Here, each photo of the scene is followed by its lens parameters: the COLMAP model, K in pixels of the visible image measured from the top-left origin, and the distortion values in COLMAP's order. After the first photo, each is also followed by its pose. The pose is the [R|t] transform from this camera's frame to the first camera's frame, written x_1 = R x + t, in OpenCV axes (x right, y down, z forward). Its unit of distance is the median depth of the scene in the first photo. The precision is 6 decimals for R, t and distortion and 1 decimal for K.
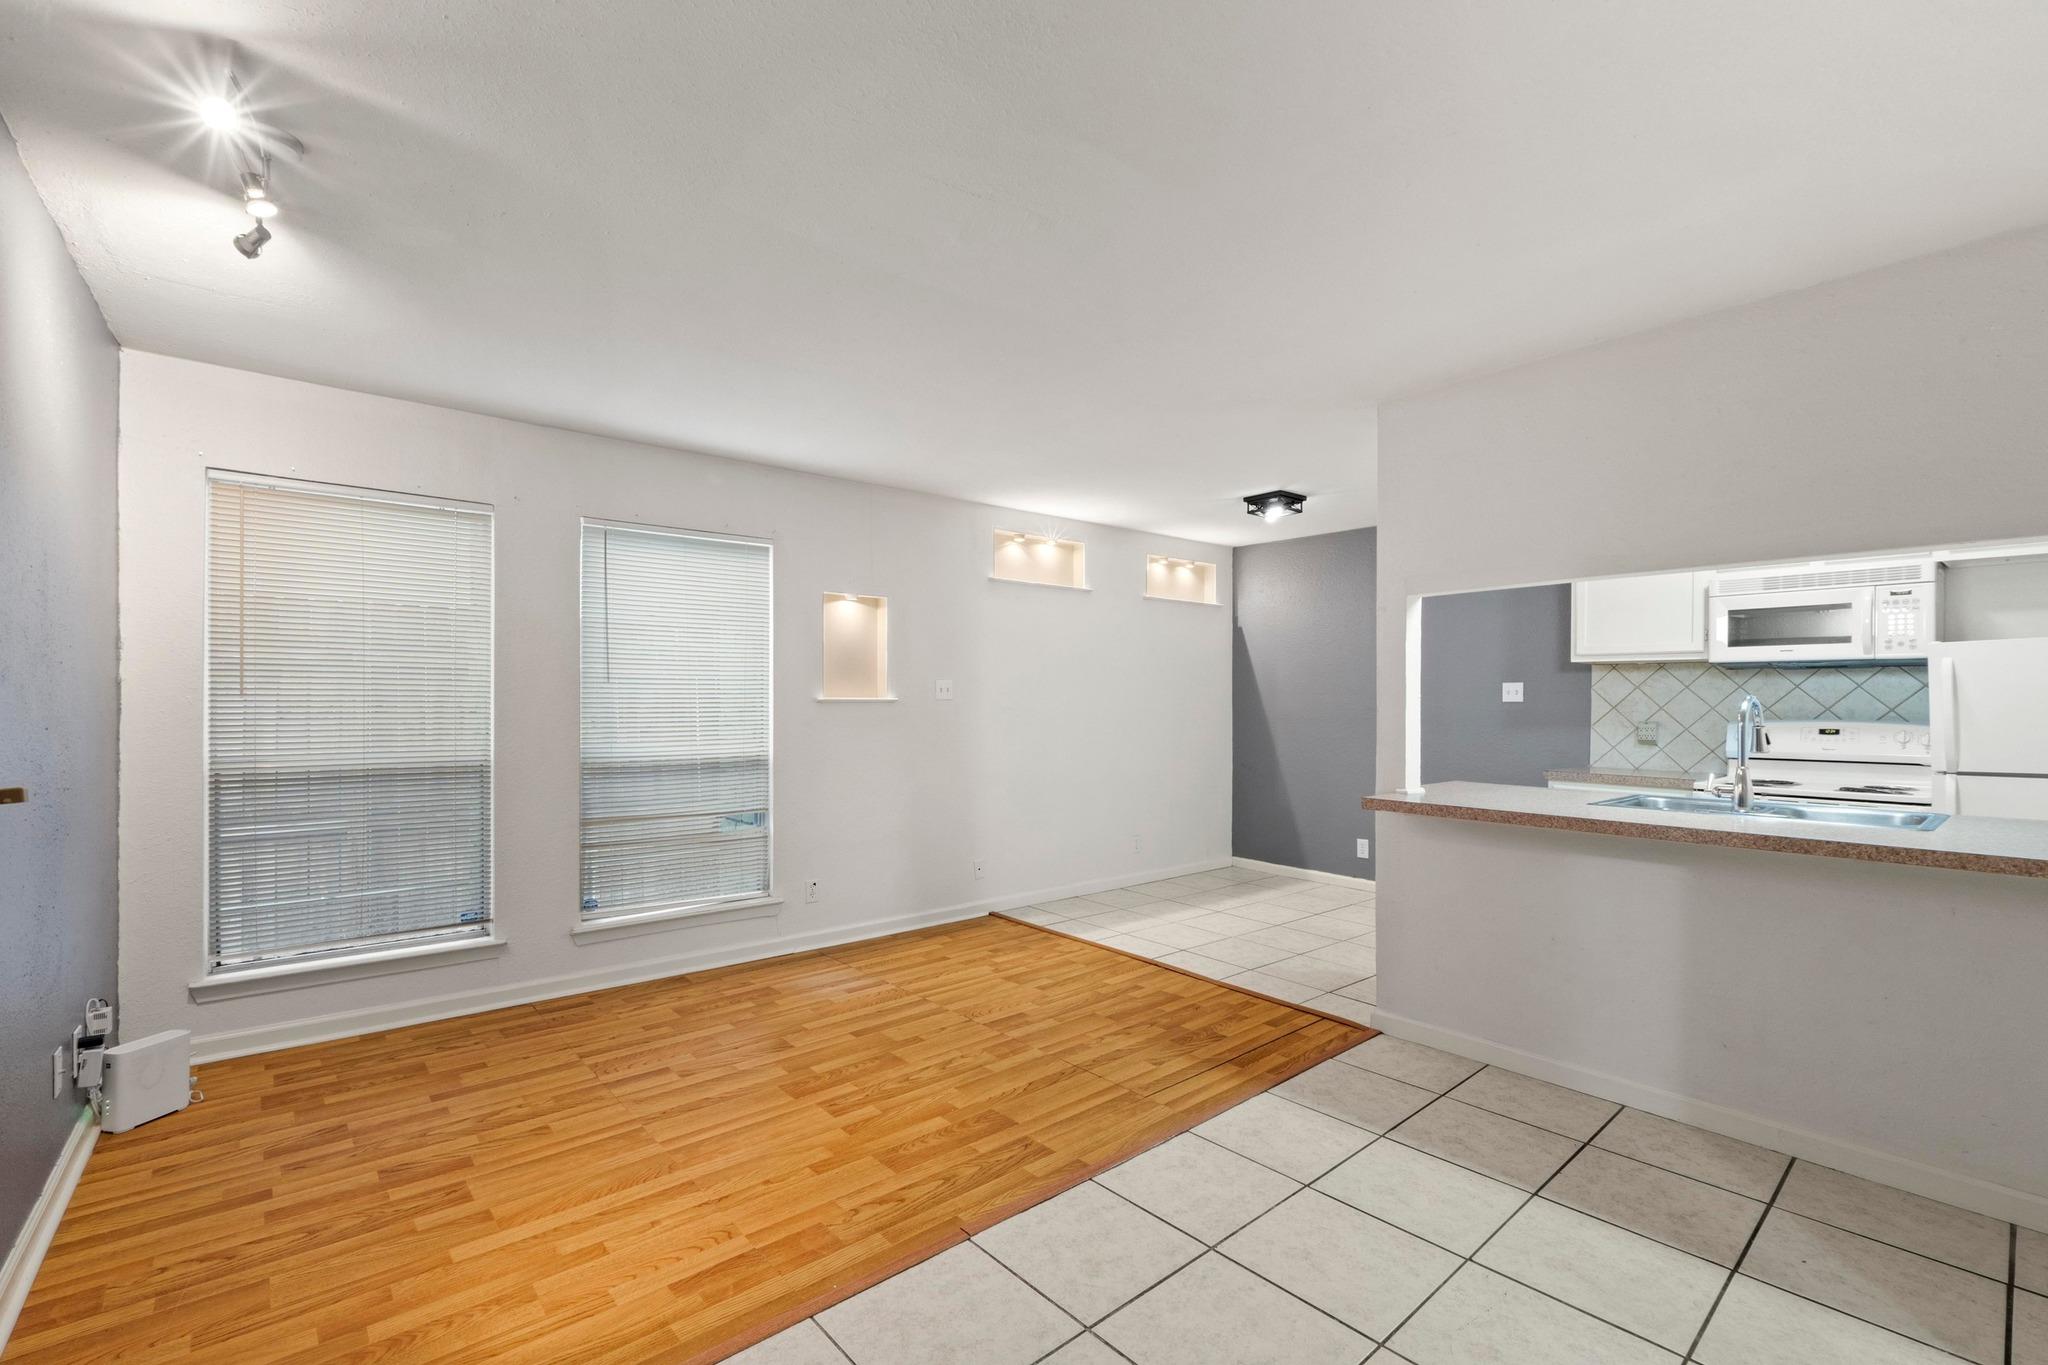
lens RADIAL K [[881.0, 0, 1024.9], [0, 881.0, 699.4], [0, 0, 1]] dist [-0.006021, -0.000237]
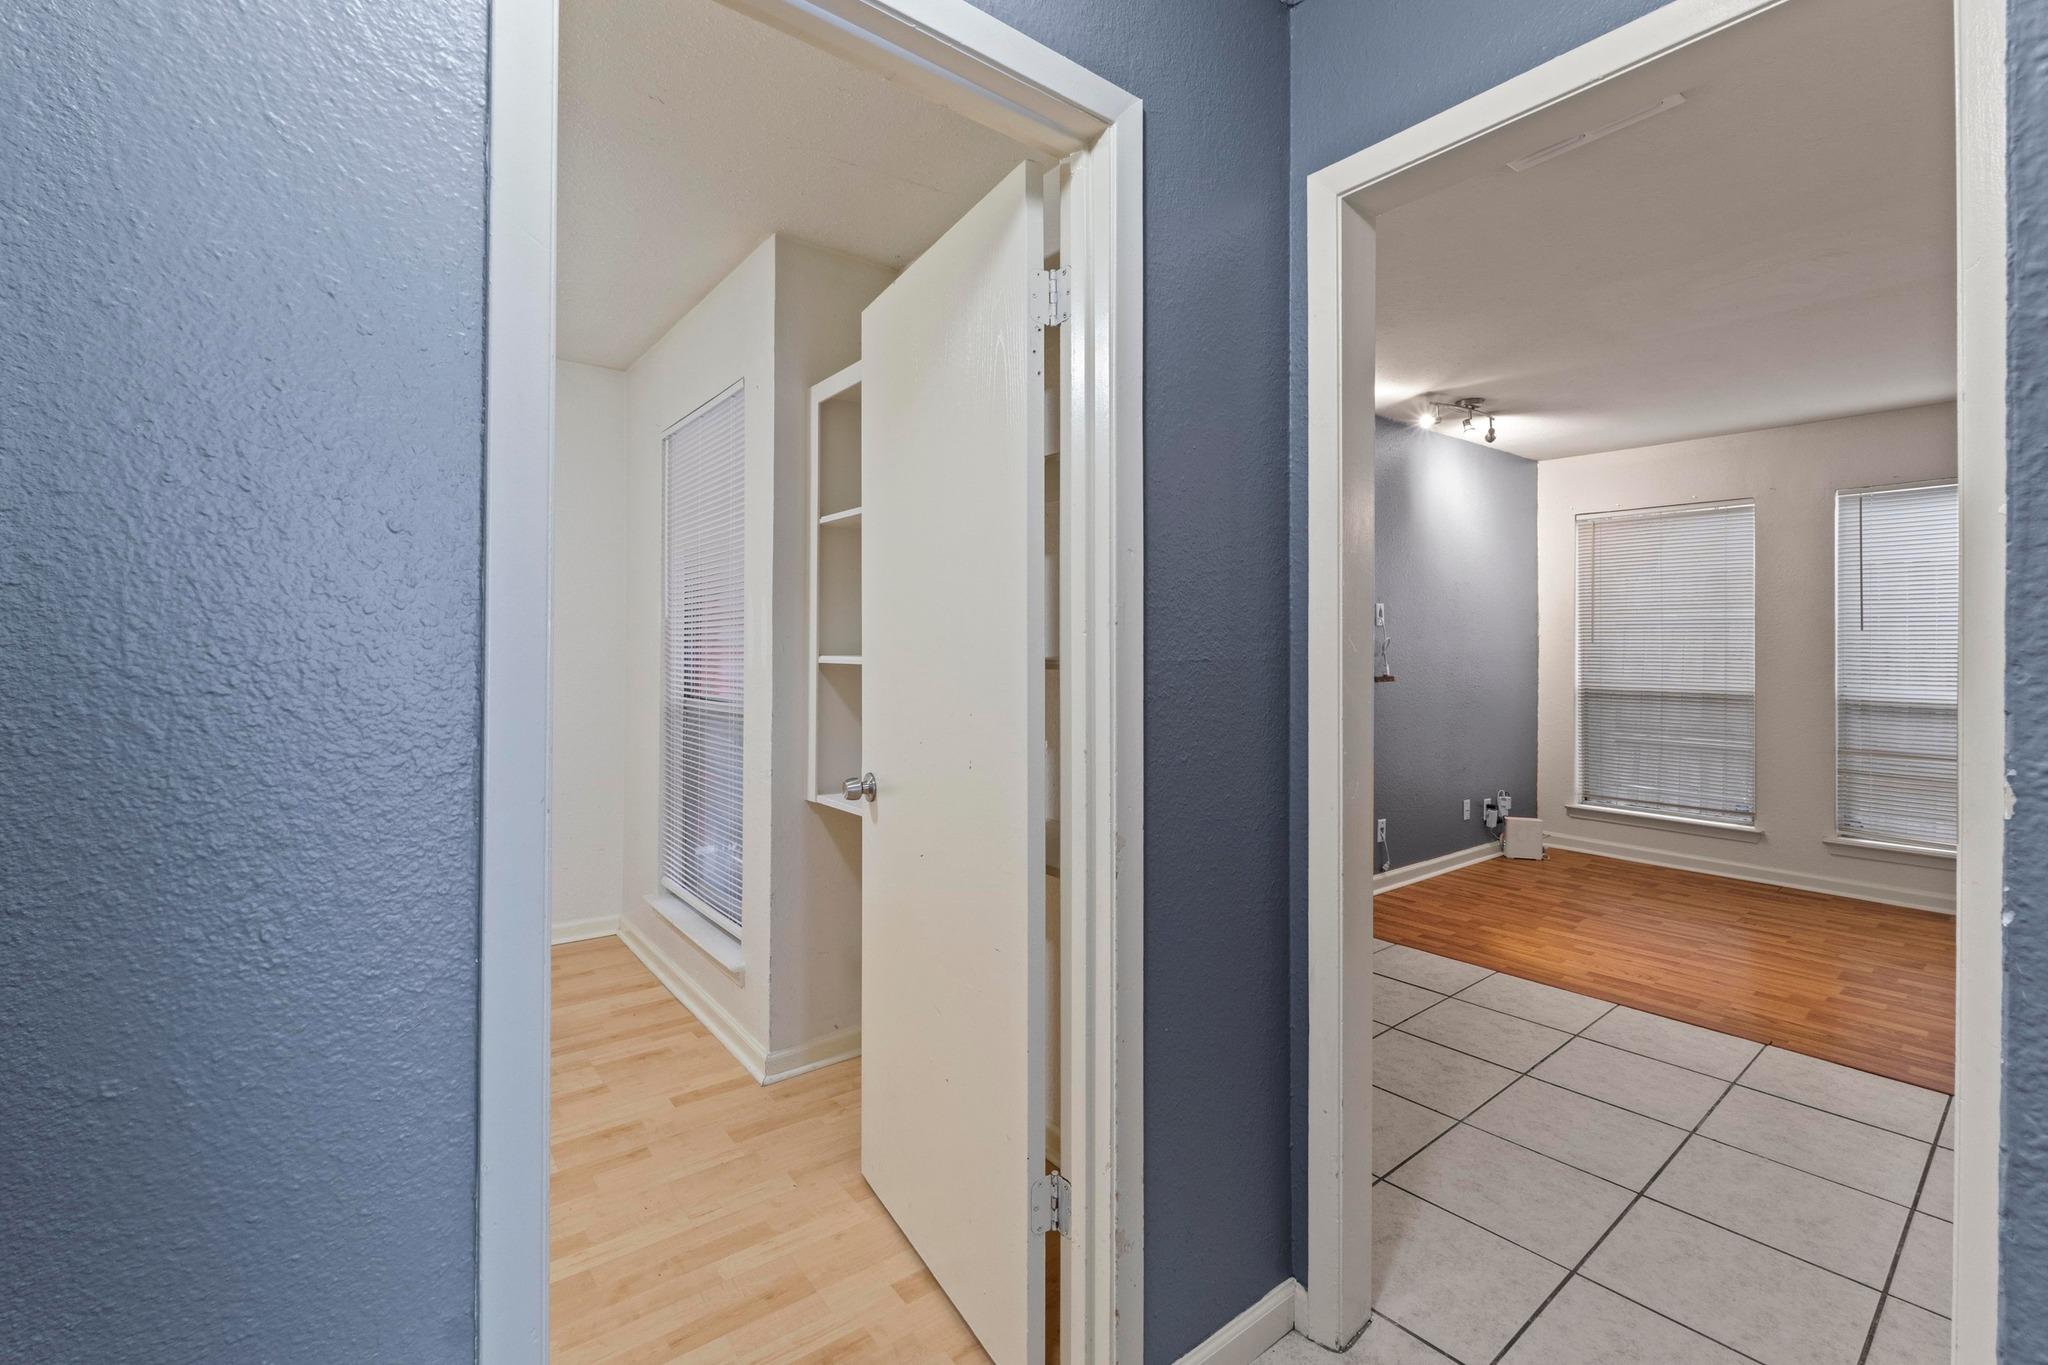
lens RADIAL K [[894.8, 0, 1020.0], [0, 894.8, 639.5], [0, 0, 1]] dist [-0.001457, -0.000520]
pose [[-0.026944, -0.009441, -0.999592, 0.717058], [-0.001450, 0.999955, -0.009405, 0.004807], [0.999636, 0.001197, -0.026957, -0.055977]]
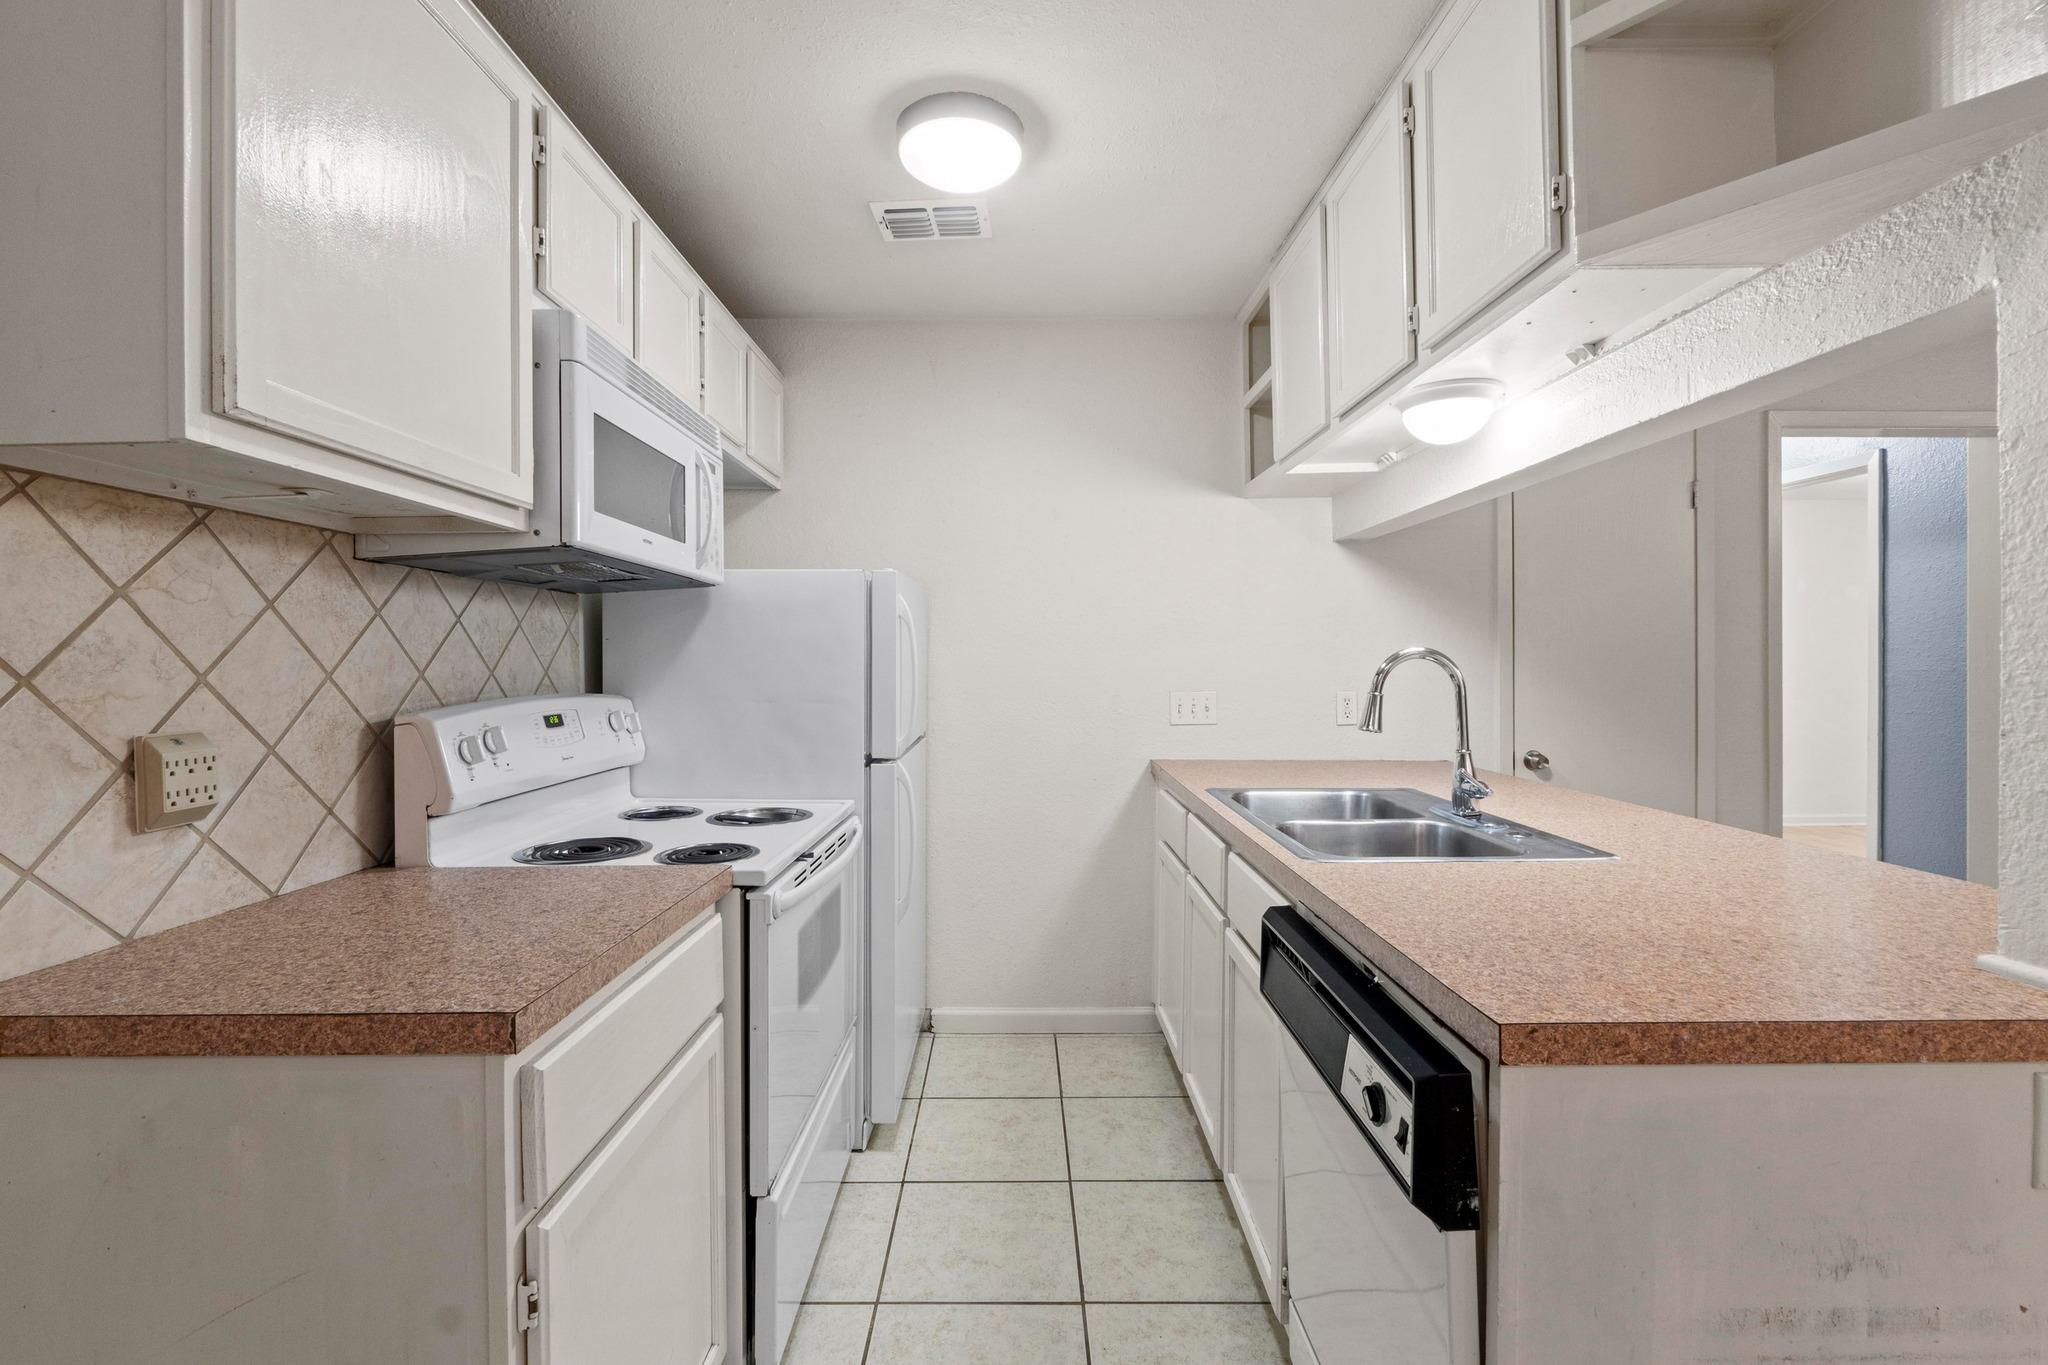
lens RADIAL K [[886.9, 0, 1013.0], [0, 886.9, 661.0], [0, 0, 1]] dist [-0.004826, -0.000302]
pose [[-0.763414, -0.000716, 0.645909, 0.448821], [-0.002030, 0.999997, -0.001290, 0.005356], [-0.645906, -0.002296, -0.763413, 1.259434]]
